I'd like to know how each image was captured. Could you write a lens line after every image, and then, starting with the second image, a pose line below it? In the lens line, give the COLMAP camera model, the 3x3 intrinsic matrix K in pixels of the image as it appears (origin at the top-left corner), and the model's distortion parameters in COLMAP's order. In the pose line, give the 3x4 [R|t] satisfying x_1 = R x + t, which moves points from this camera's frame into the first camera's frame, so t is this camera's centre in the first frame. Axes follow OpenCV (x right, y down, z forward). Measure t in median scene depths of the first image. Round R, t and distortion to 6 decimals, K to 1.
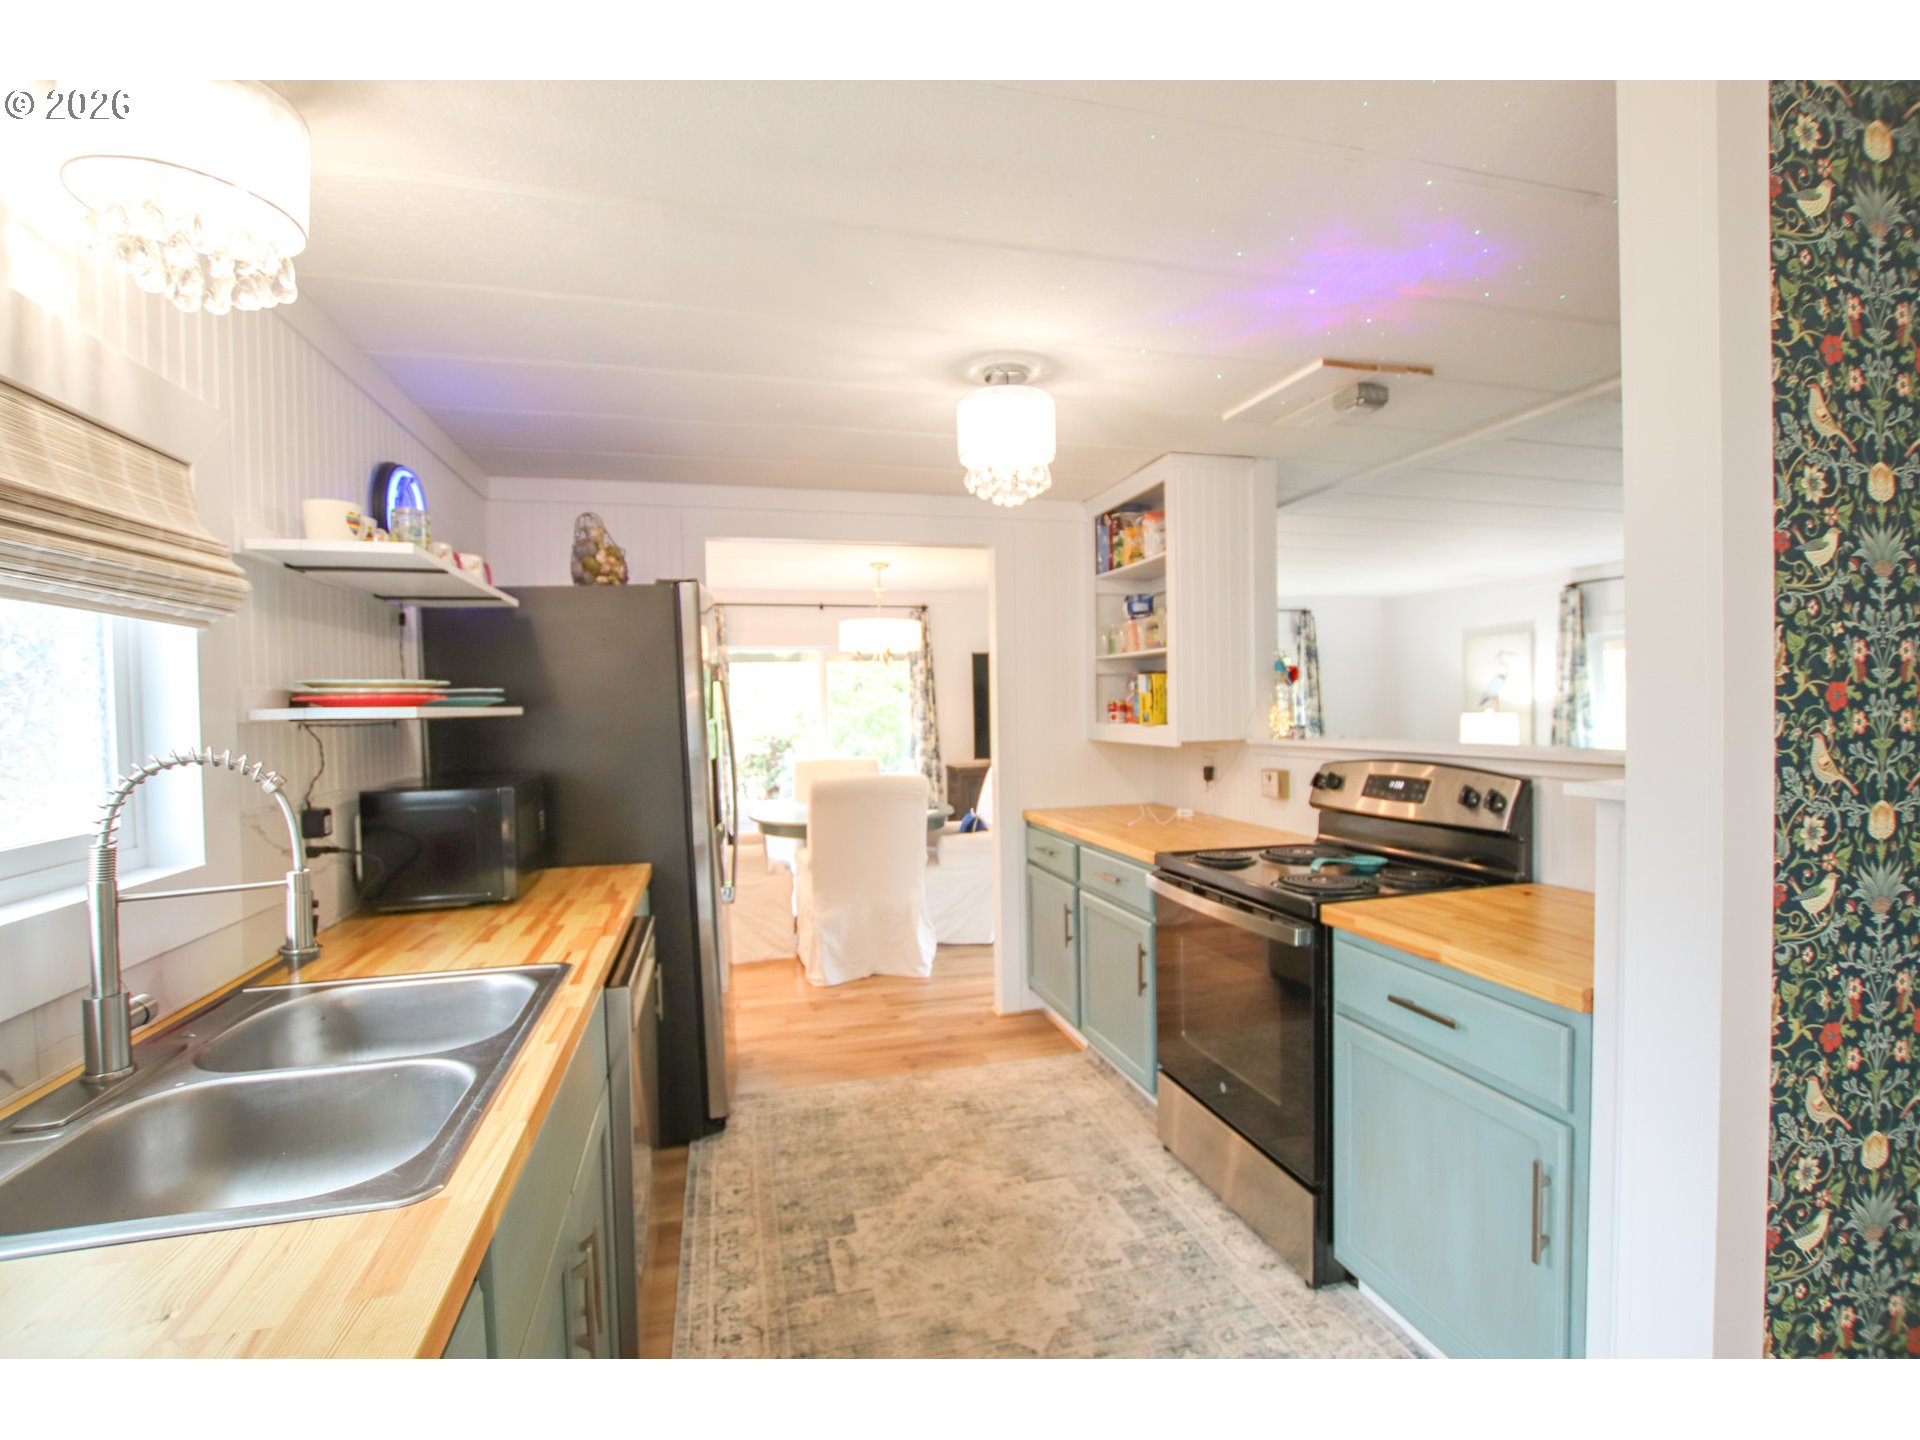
lens RADIAL K [[894.1, 0, 960.0], [0, 894.1, 720.0], [0, 0, 1]] dist [-0.030130, 0.004647]
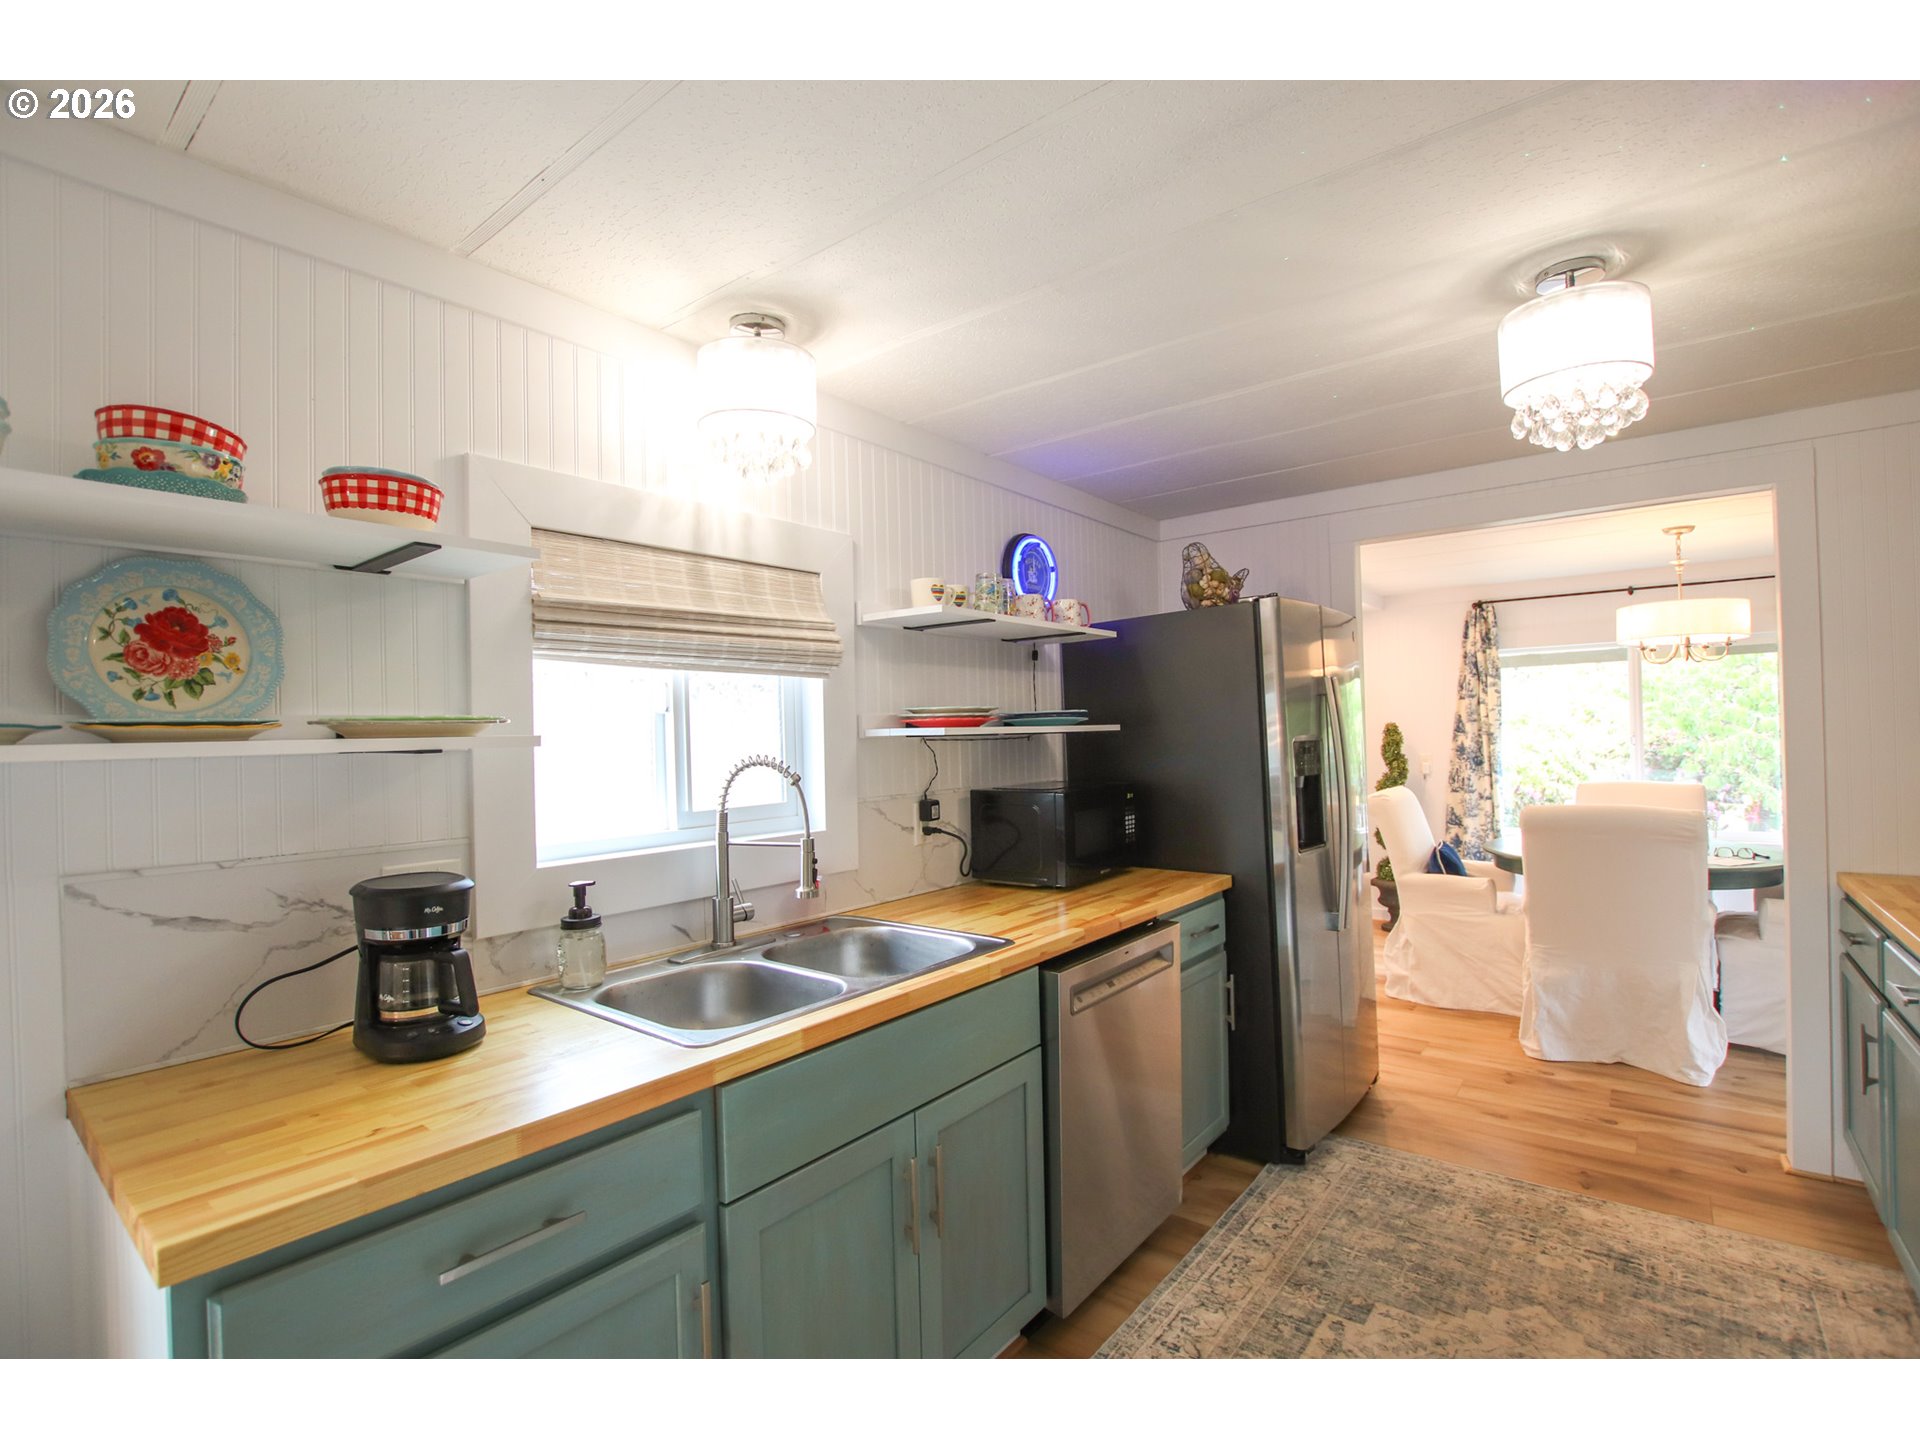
lens RADIAL K [[894.1, 0, 960.0], [0, 894.1, 720.0], [0, 0, 1]] dist [-0.030130, 0.004647]
pose [[0.592248, -0.008088, -0.805715, 0.287219], [-0.000847, 0.999943, -0.010660, -0.006858], [0.805755, 0.006996, 0.592207, 0.133408]]
